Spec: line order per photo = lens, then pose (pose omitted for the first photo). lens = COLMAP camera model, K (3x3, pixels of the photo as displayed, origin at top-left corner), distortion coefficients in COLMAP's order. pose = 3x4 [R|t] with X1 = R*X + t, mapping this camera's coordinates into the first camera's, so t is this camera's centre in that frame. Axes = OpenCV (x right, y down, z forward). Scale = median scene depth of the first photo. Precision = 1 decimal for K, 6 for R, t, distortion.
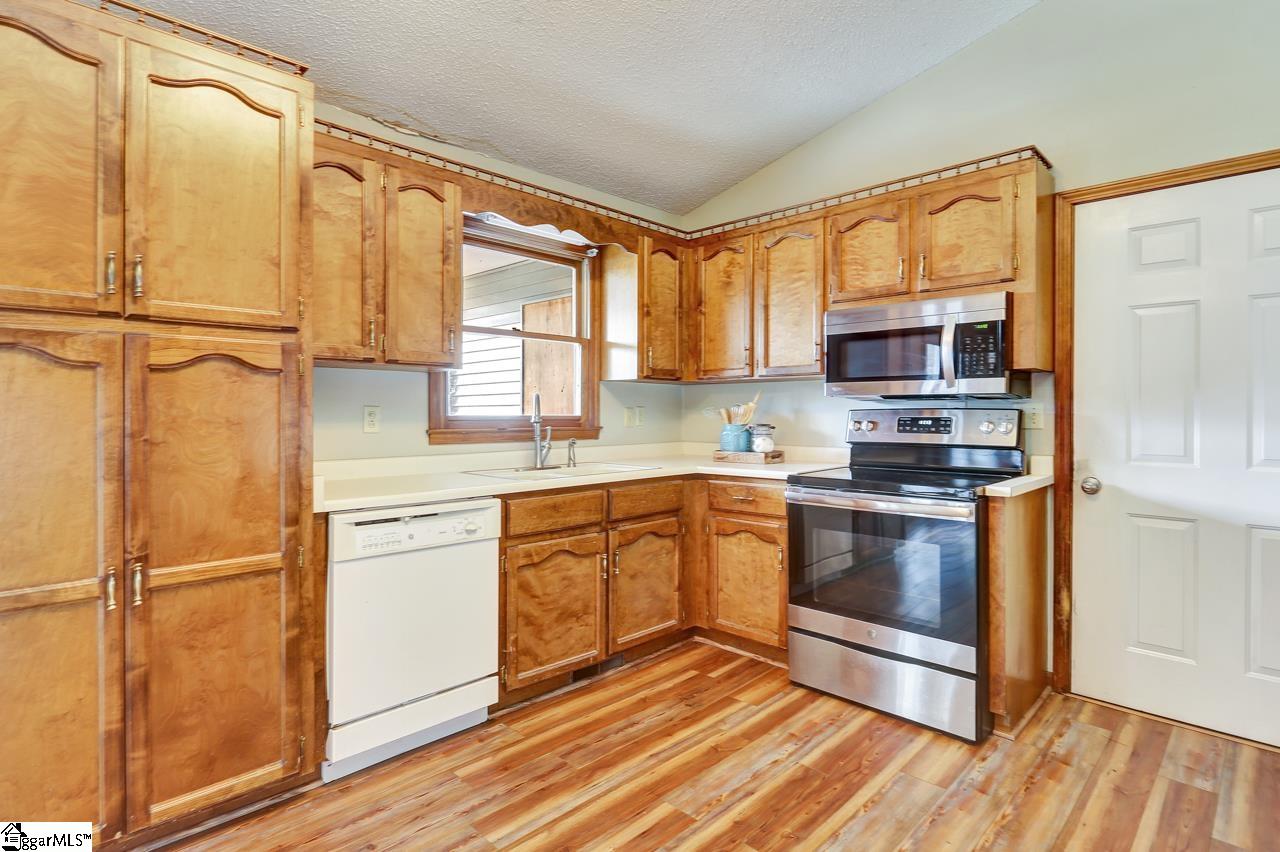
lens RADIAL K [[641.3, 0, 634.3], [0, 641.3, 414.9], [0, 0, 1]] dist [0.002803, -0.001517]
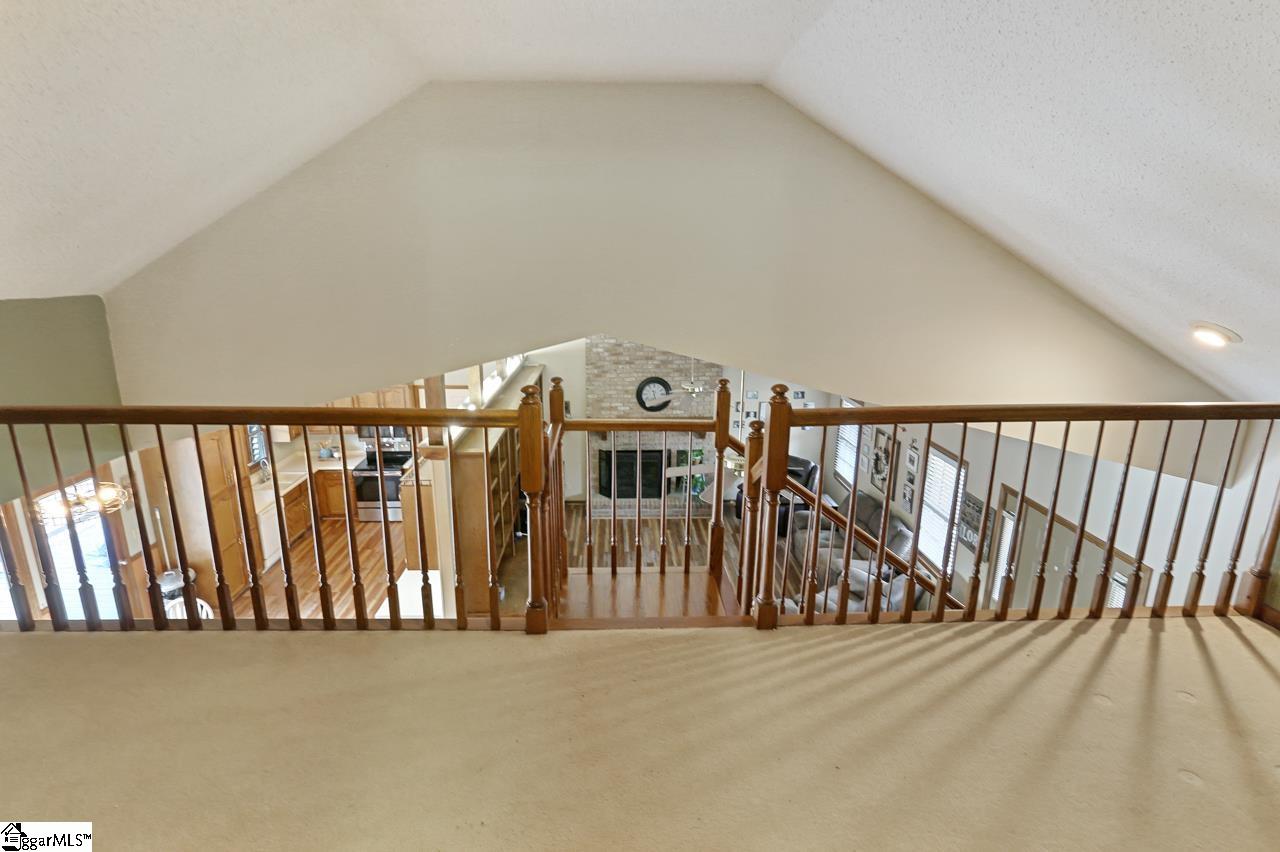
lens RADIAL K [[641.3, 0, 639.9], [0, 641.3, 423.0], [0, 0, 1]] dist [0.002803, -0.001517]
pose [[0.677684, -0.179732, 0.713050, -1.301576], [-0.007577, 0.967912, 0.251174, -1.170832], [-0.735314, -0.175620, 0.654577, -2.731191]]
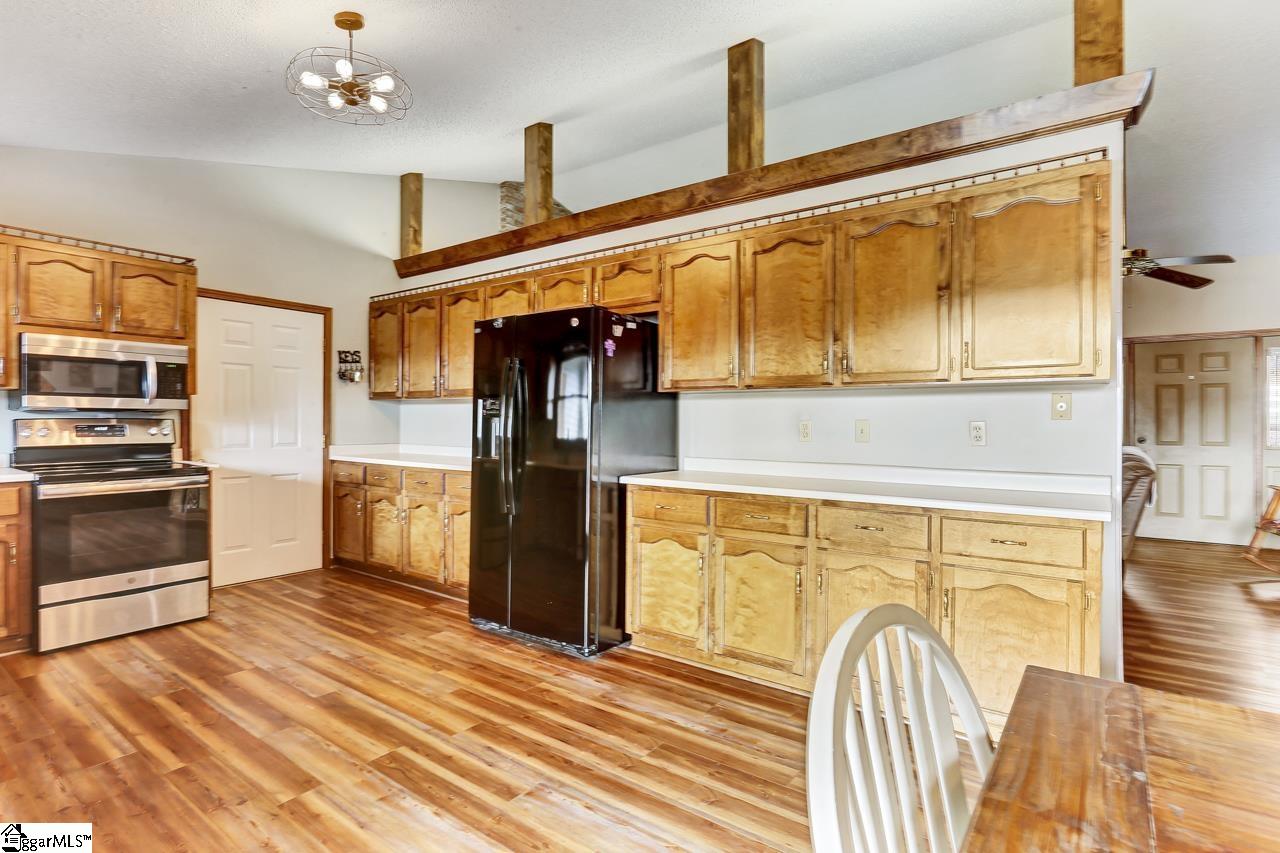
lens RADIAL K [[641.3, 0, 620.0], [0, 641.3, 420.0], [0, 0, 1]] dist [0.002803, -0.001517]
pose [[-0.129832, 0.001639, 0.991535, -1.125460], [0.000554, 0.999999, -0.001580, -0.003837], [-0.991536, 0.000344, -0.129833, 0.122897]]
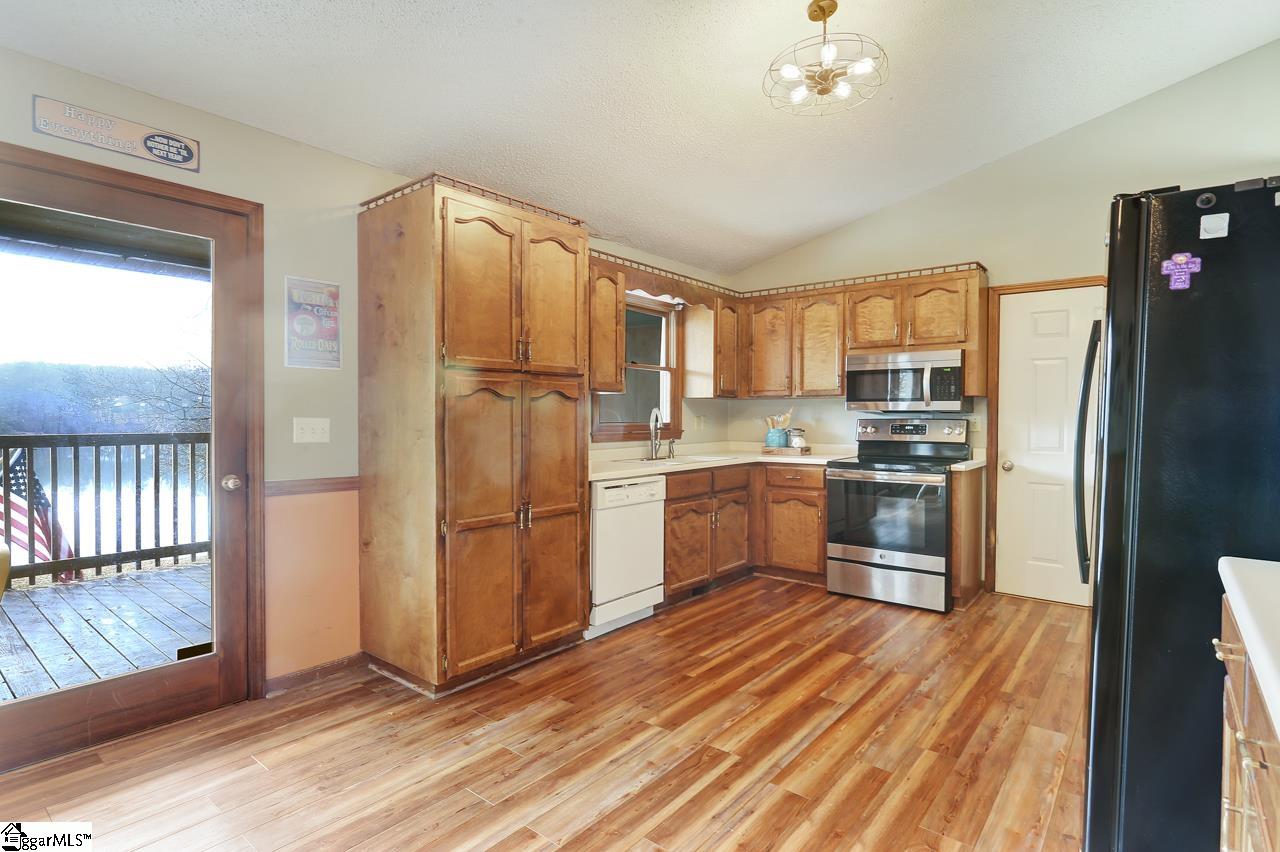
lens RADIAL K [[641.3, 0, 636.5], [0, 641.3, 427.9], [0, 0, 1]] dist [0.002803, -0.001517]
pose [[0.994753, -0.000369, 0.102304, -0.416233], [-0.001355, 0.999858, 0.016779, -0.014731], [-0.102295, -0.016830, 0.994612, -0.554846]]
